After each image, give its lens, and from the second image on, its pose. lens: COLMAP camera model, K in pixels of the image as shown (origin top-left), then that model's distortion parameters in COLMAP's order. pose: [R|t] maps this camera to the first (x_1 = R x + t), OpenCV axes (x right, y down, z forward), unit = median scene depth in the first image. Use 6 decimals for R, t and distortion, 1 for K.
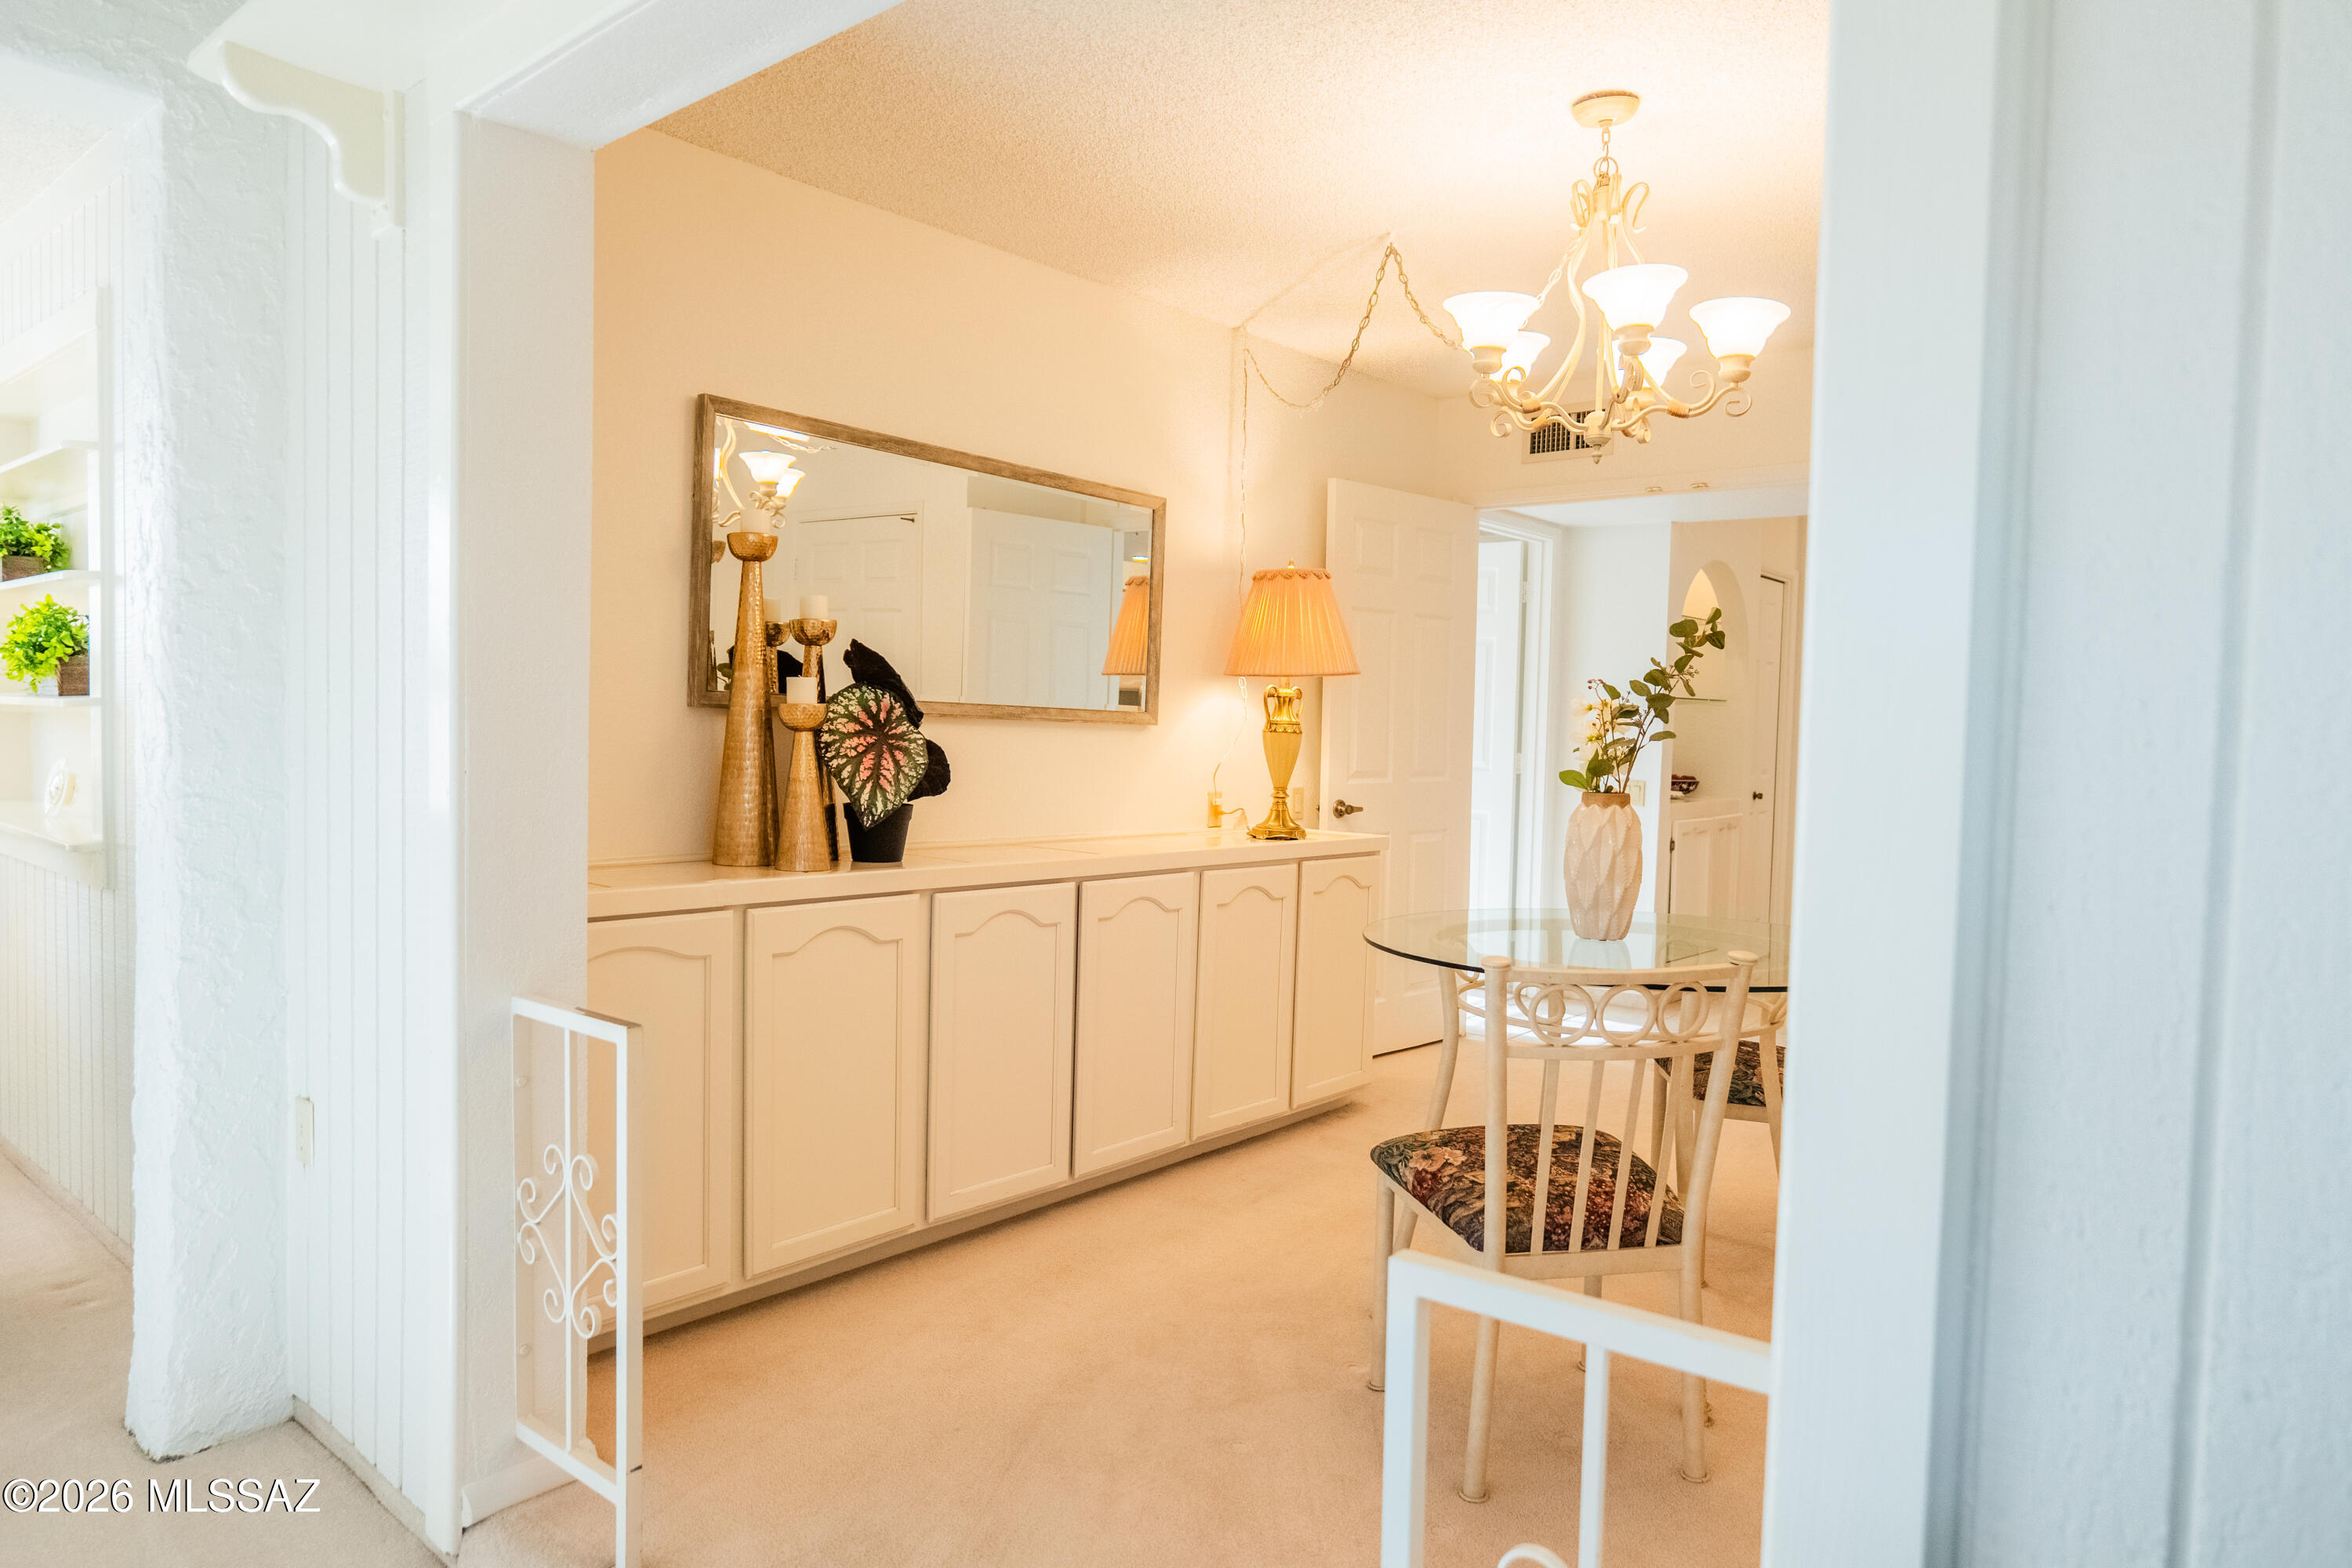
lens RADIAL K [[1460.5, 0, 1198.9], [0, 1460.5, 793.7], [0, 0, 1]] dist [-0.034371, 0.025162]
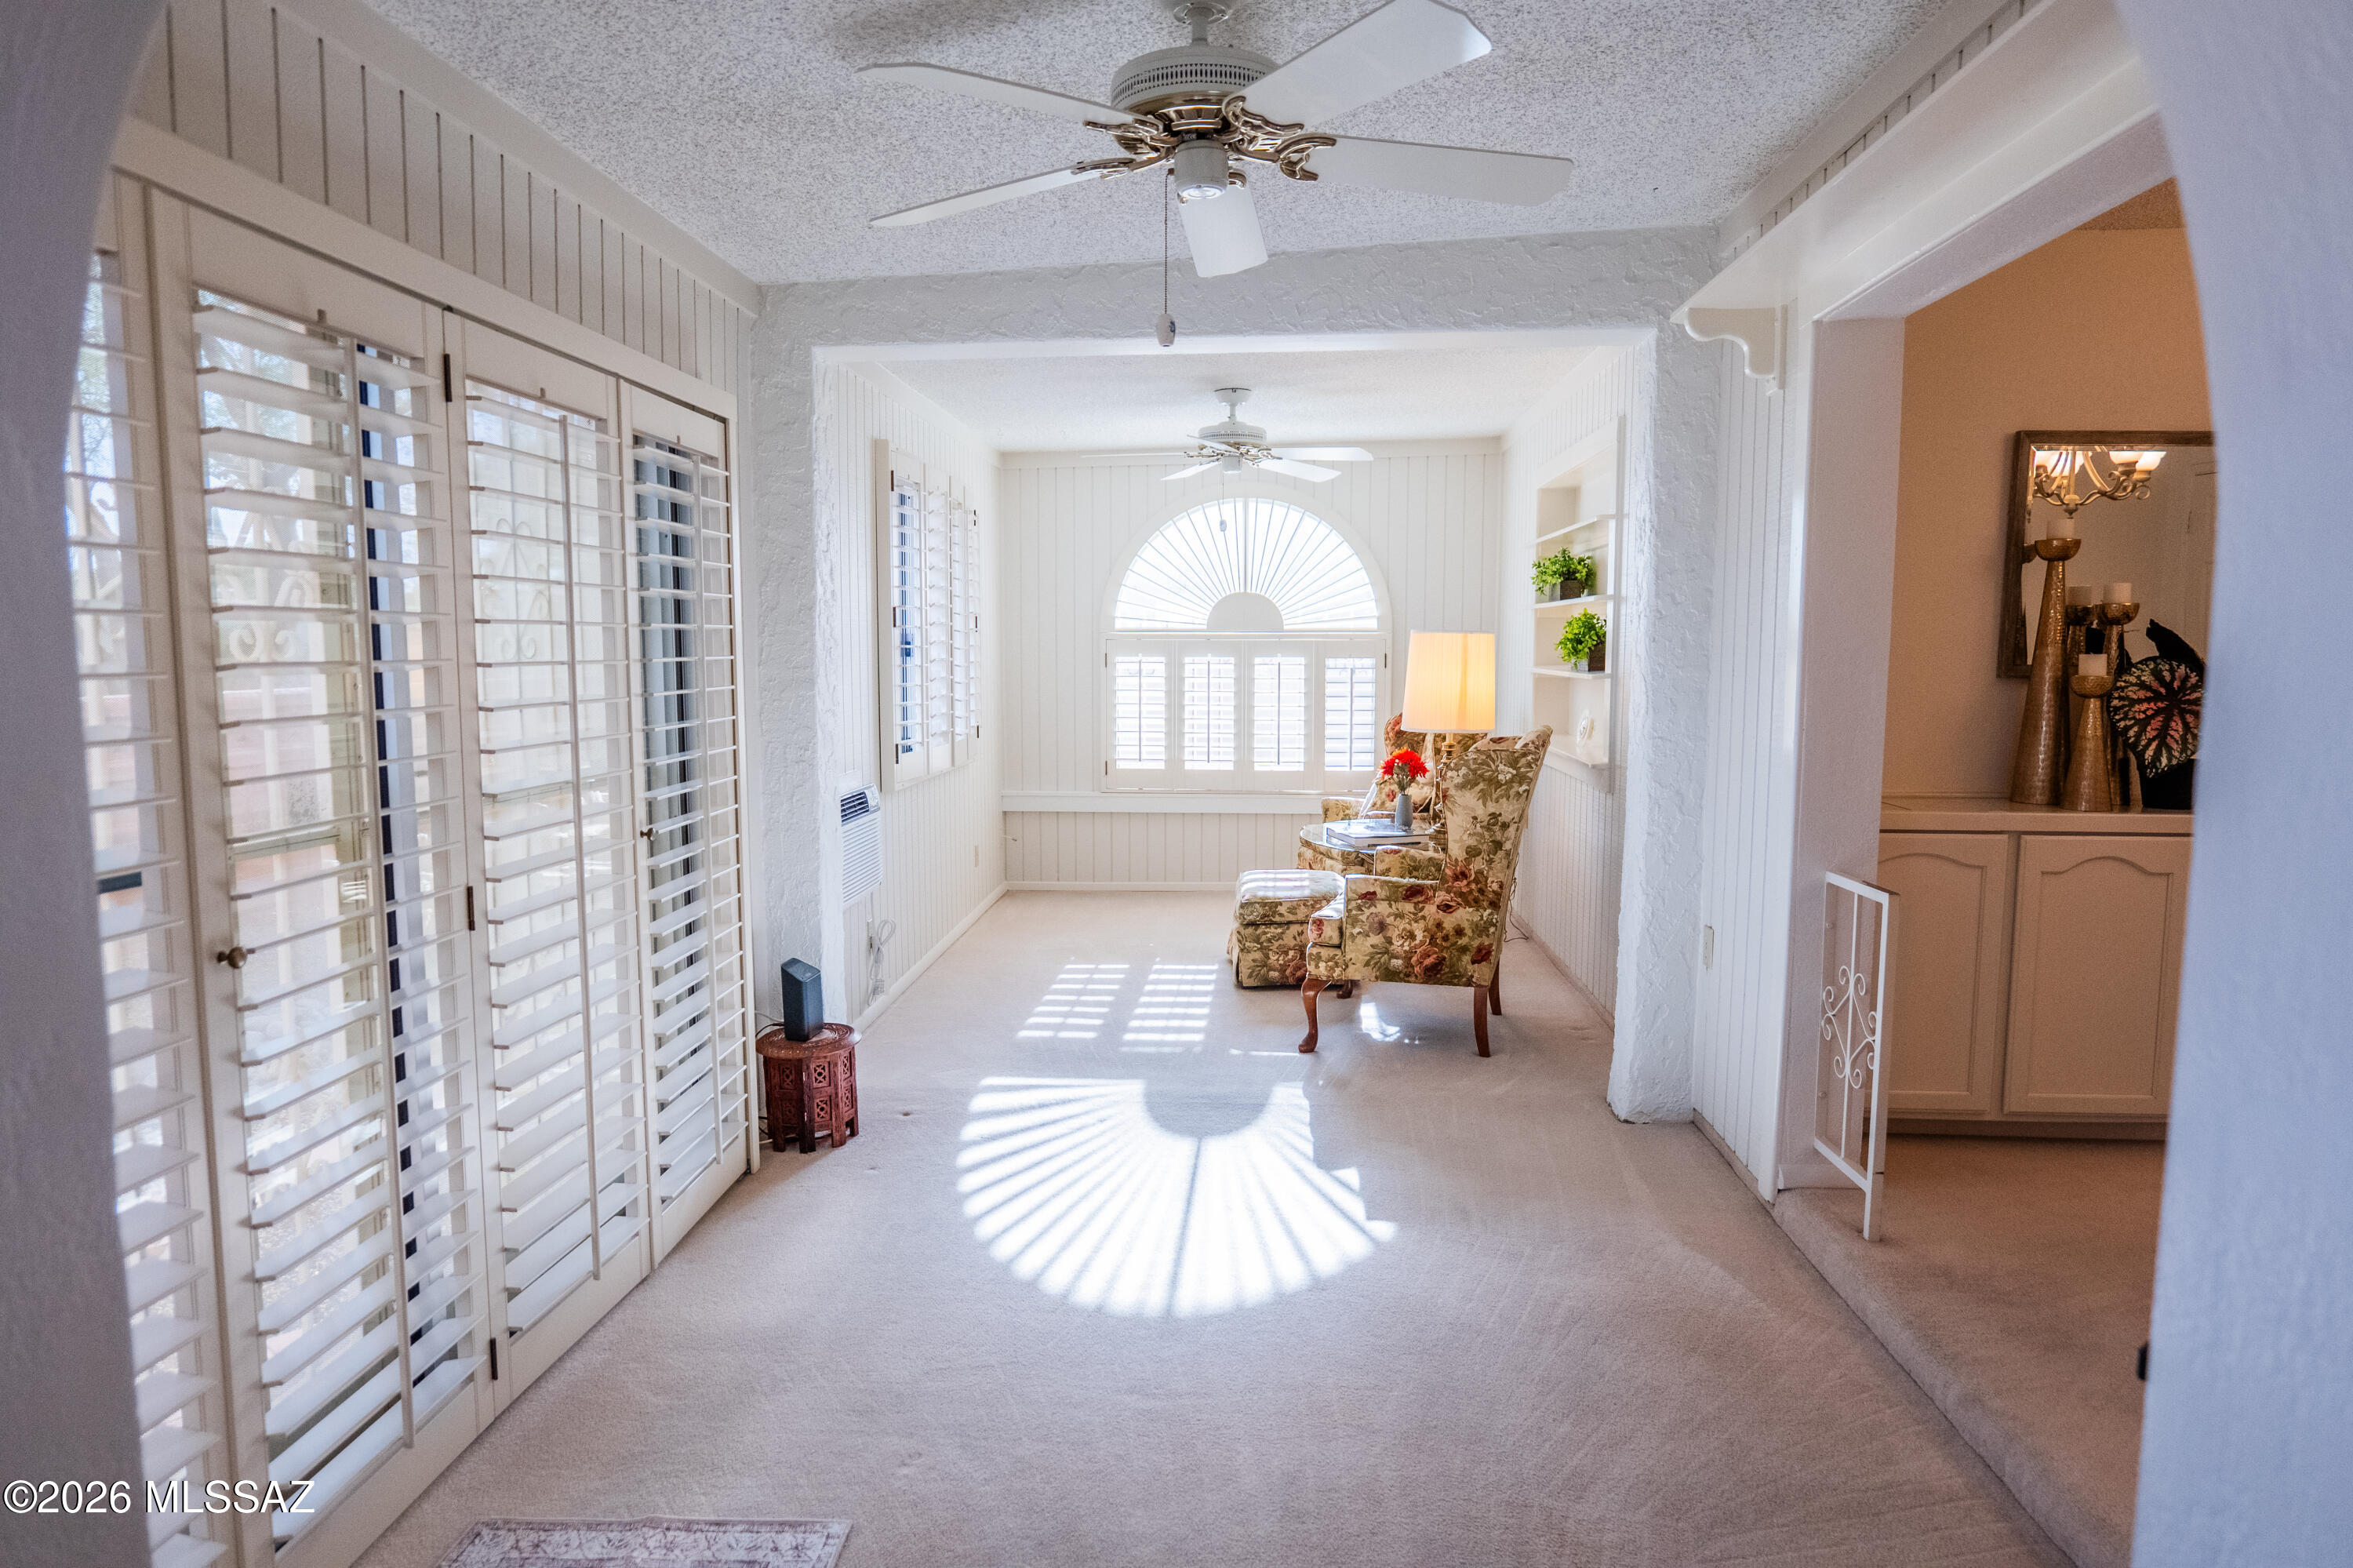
lens RADIAL K [[1382.2, 0, 1166.4], [0, 1382.2, 786.8], [0, 0, 1]] dist [-0.044519, 0.033301]
pose [[0.579194, 0.056571, -0.813224, 0.226408], [-0.024087, 0.998341, 0.052293, -0.009631], [0.814833, -0.010700, 0.579596, -0.321720]]
